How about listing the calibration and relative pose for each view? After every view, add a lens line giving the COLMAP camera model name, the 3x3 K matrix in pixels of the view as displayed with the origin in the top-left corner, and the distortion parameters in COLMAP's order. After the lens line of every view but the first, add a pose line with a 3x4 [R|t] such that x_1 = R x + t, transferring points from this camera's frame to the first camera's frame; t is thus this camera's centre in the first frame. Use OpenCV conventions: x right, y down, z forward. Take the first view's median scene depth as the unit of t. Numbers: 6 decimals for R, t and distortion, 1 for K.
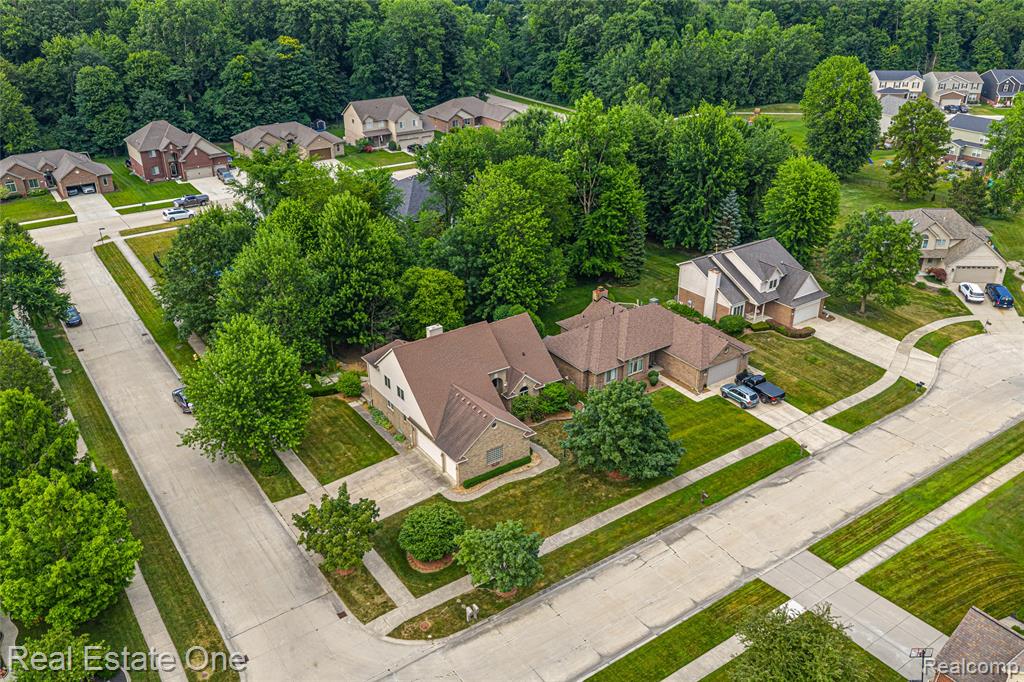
lens RADIAL K [[844.1, 0, 512.0], [0, 844.1, 341.0], [0, 0, 1]] dist [0.018383, -0.006498]
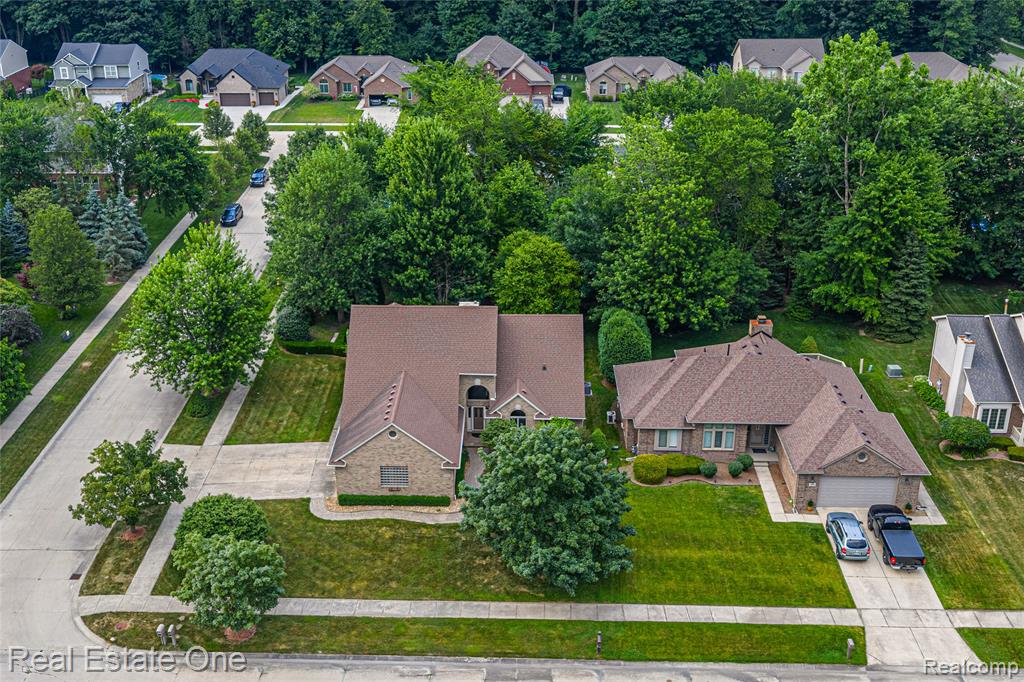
lens RADIAL K [[1106.6, 0, 463.8], [0, 1106.6, 273.7], [0, 0, 1]] dist [0.024366, -0.047299]
pose [[0.793343, 0.214866, -0.569595, 0.454427], [-0.260837, 0.965383, 0.000869, -0.042158], [0.550064, 0.147882, 0.821925, 0.193155]]
